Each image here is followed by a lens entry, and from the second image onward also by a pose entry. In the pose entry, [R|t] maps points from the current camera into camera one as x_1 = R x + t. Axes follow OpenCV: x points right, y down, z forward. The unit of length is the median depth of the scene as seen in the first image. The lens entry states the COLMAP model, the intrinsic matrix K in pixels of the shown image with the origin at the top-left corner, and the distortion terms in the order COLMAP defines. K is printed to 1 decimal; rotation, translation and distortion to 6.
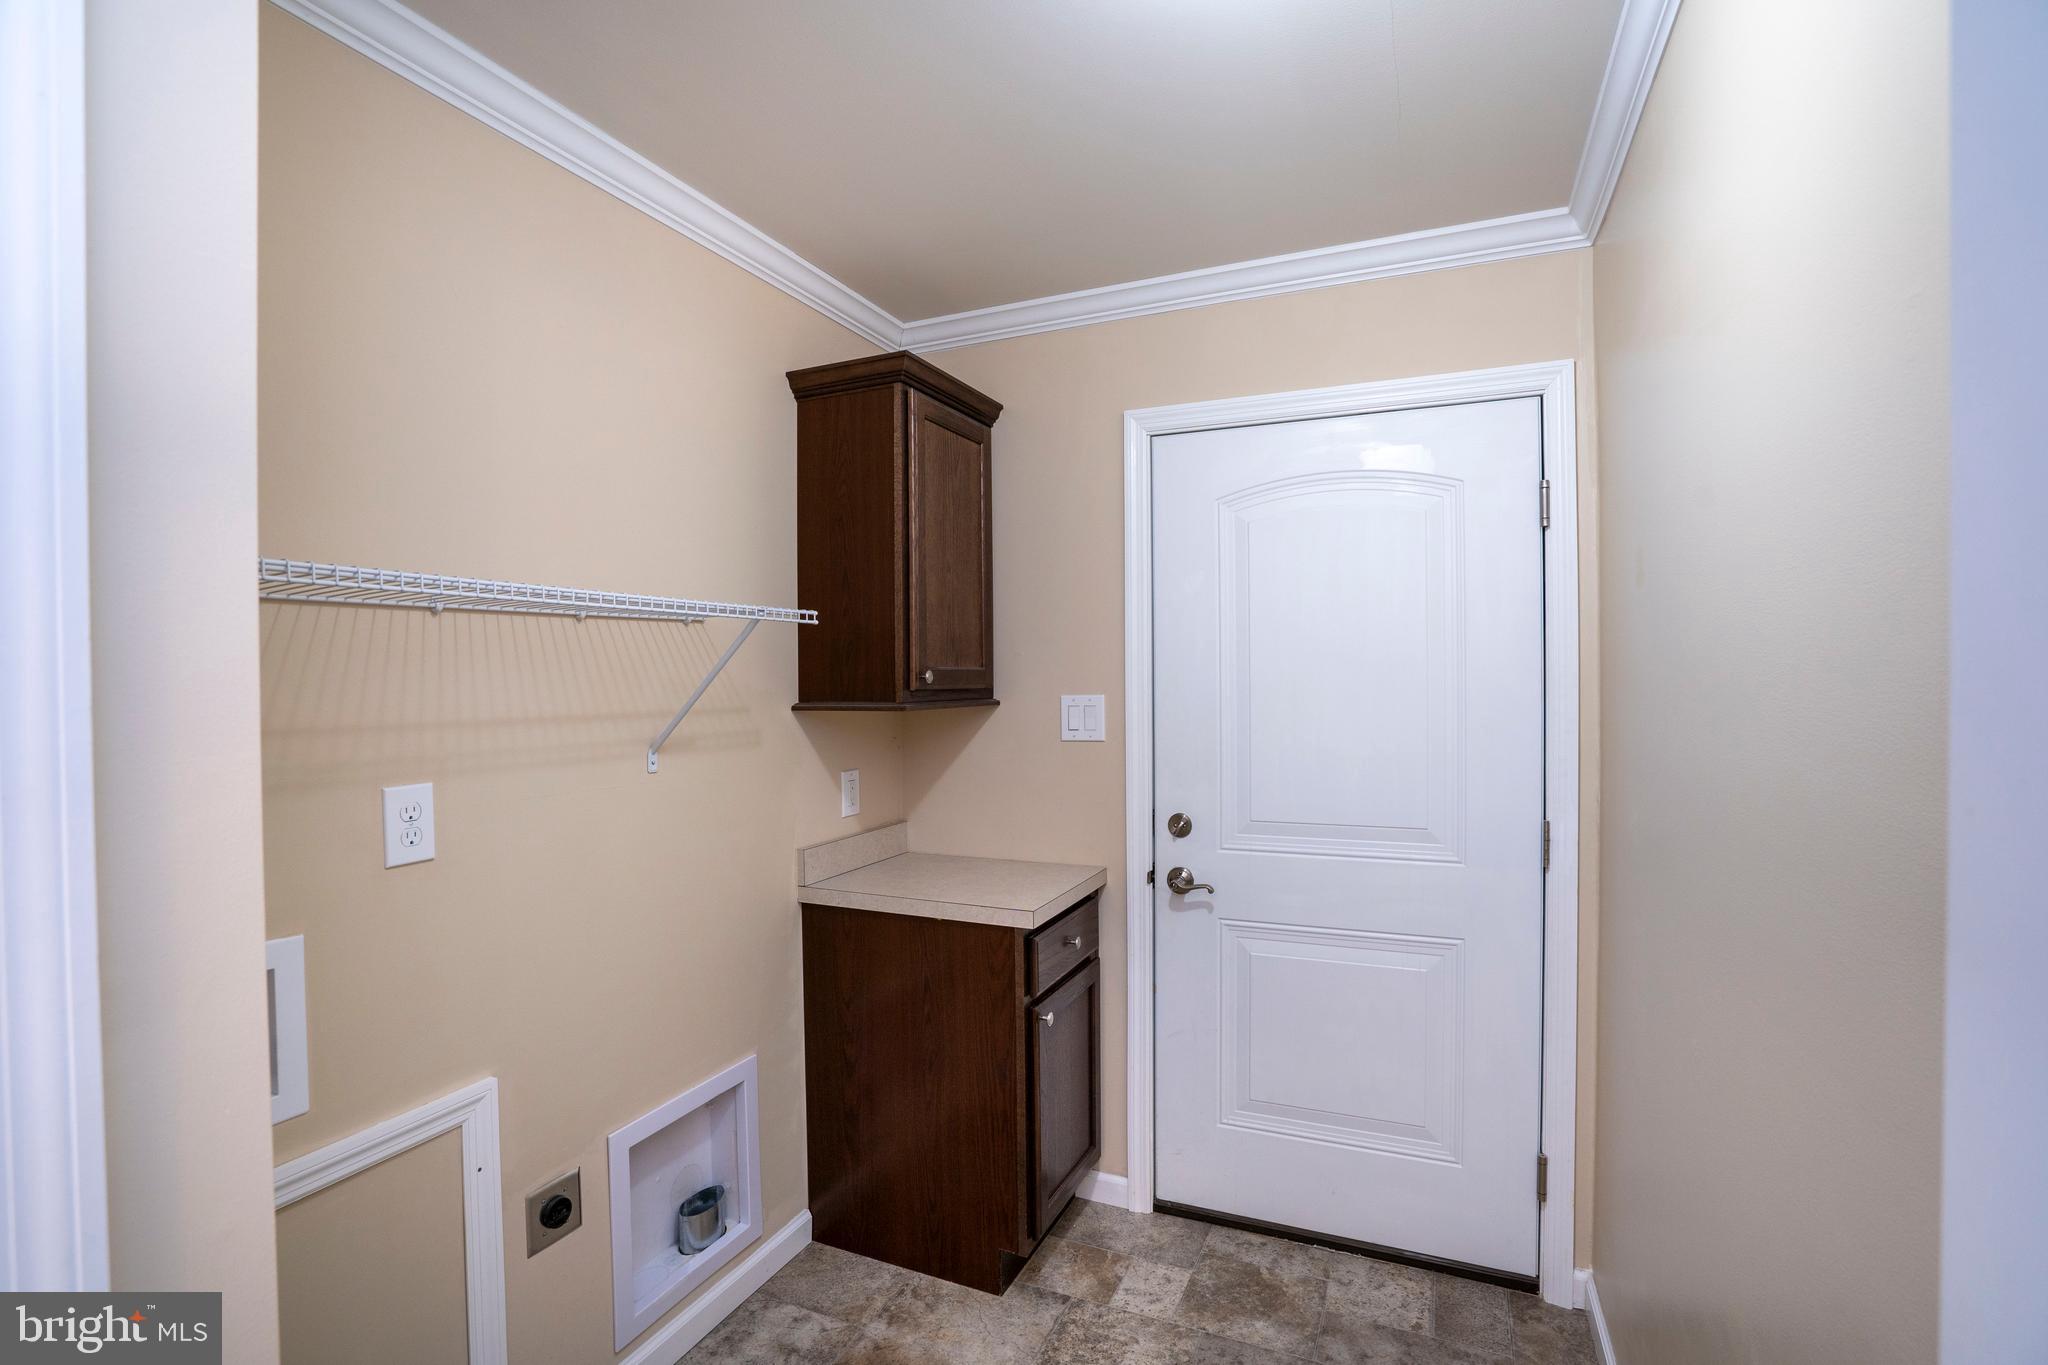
lens RADIAL K [[949.2, 0, 1019.6], [0, 949.2, 690.2], [0, 0, 1]] dist [-0.060604, 0.024548]
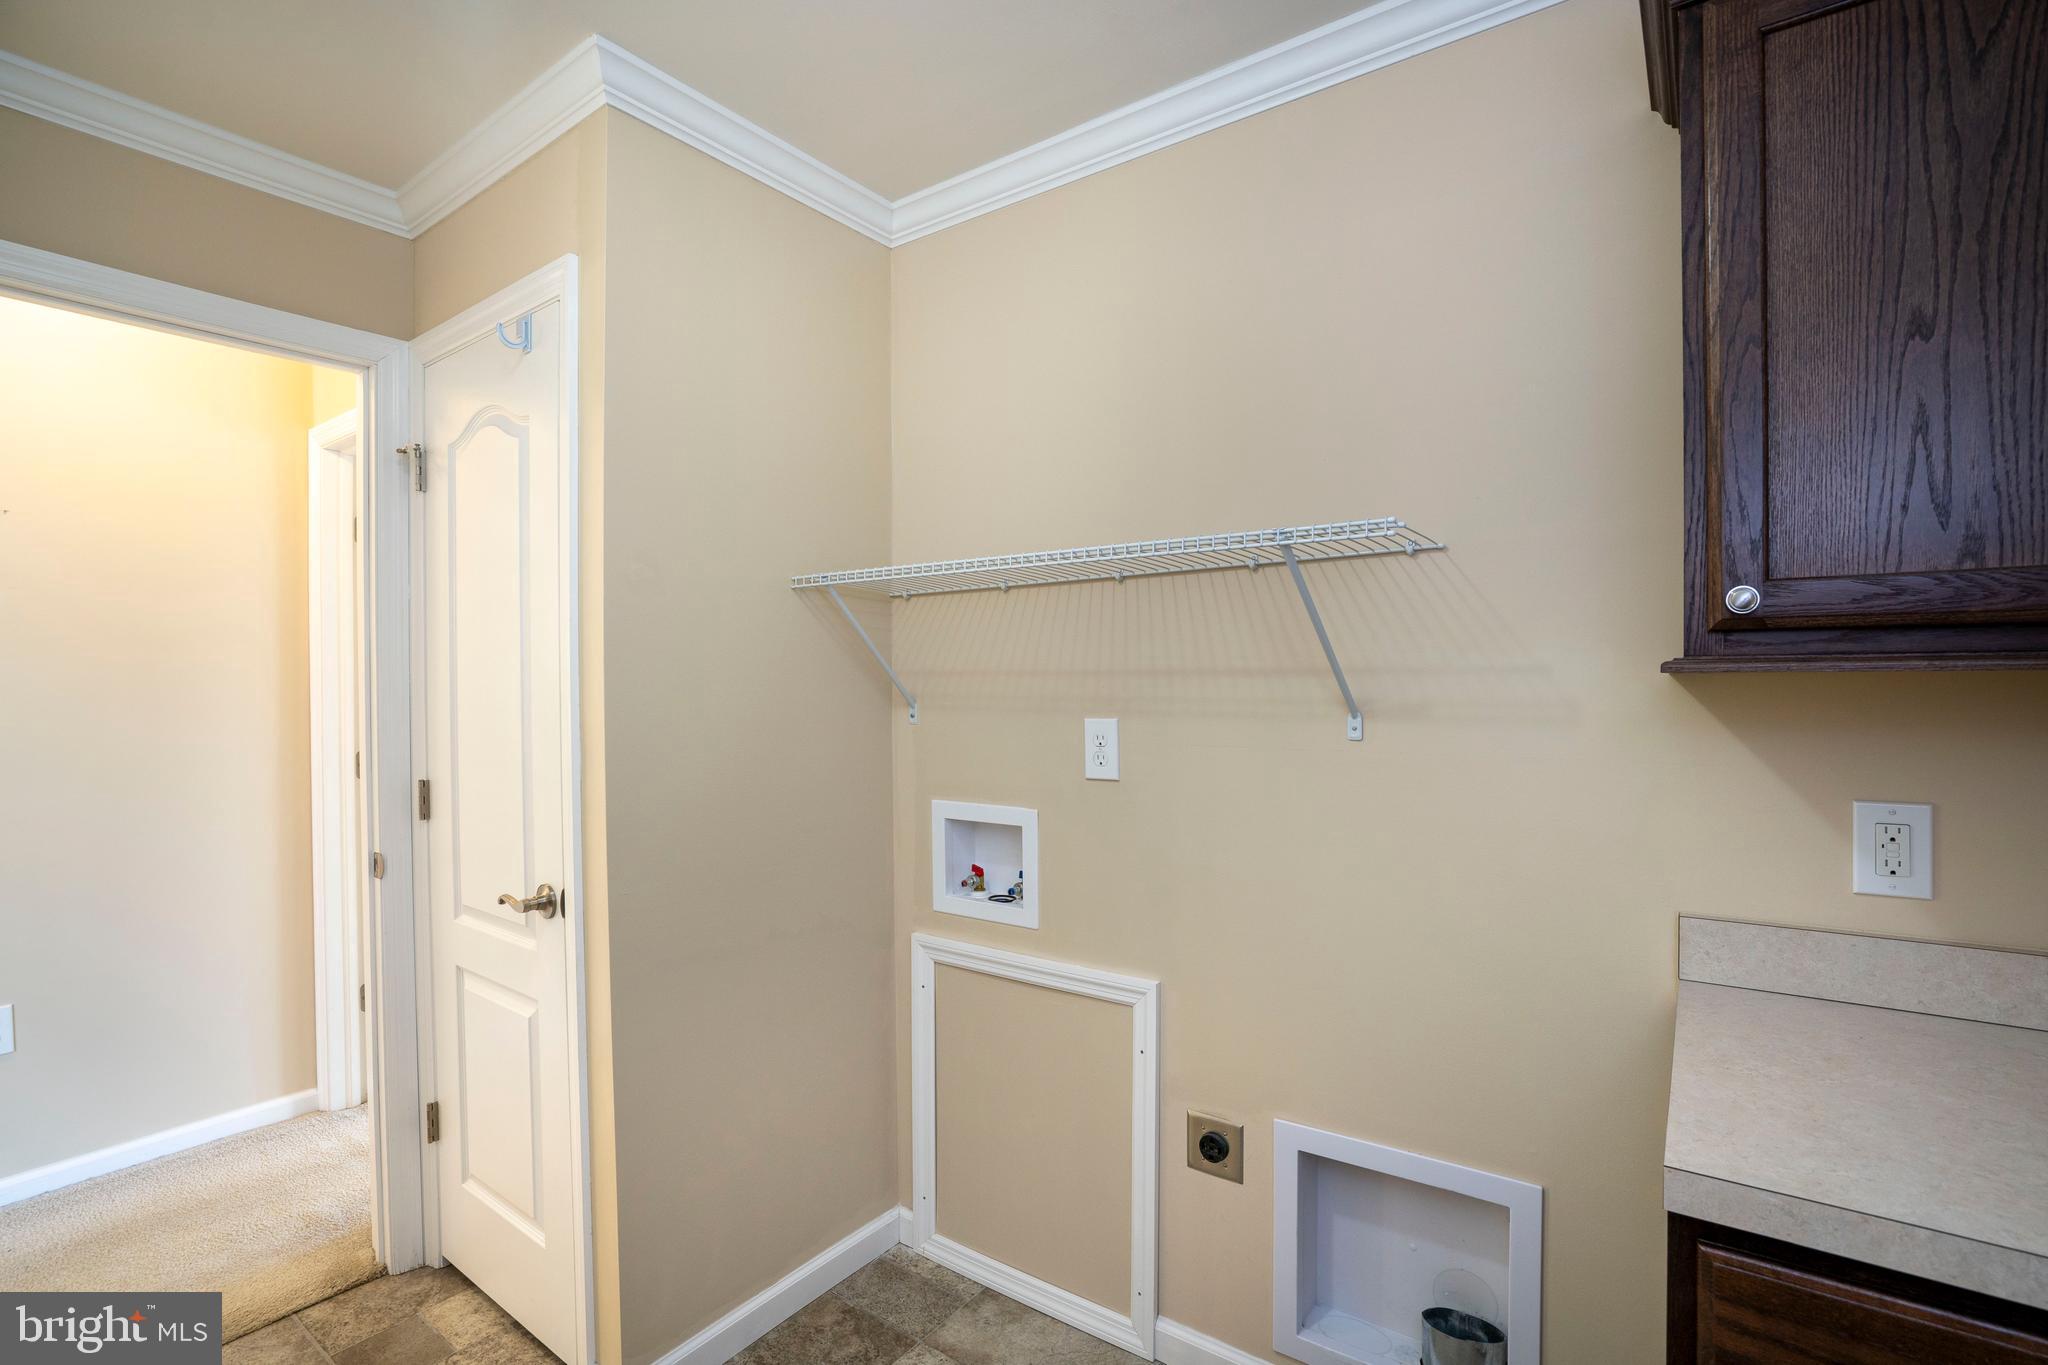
lens RADIAL K [[949.2, 0, 1019.6], [0, 949.2, 690.2], [0, 0, 1]] dist [-0.060604, 0.024548]
pose [[-0.220604, 0.023826, -0.975072, 0.552714], [-0.002324, 0.999686, 0.024954, 0.026488], [0.975361, 0.007771, -0.220480, 1.011521]]
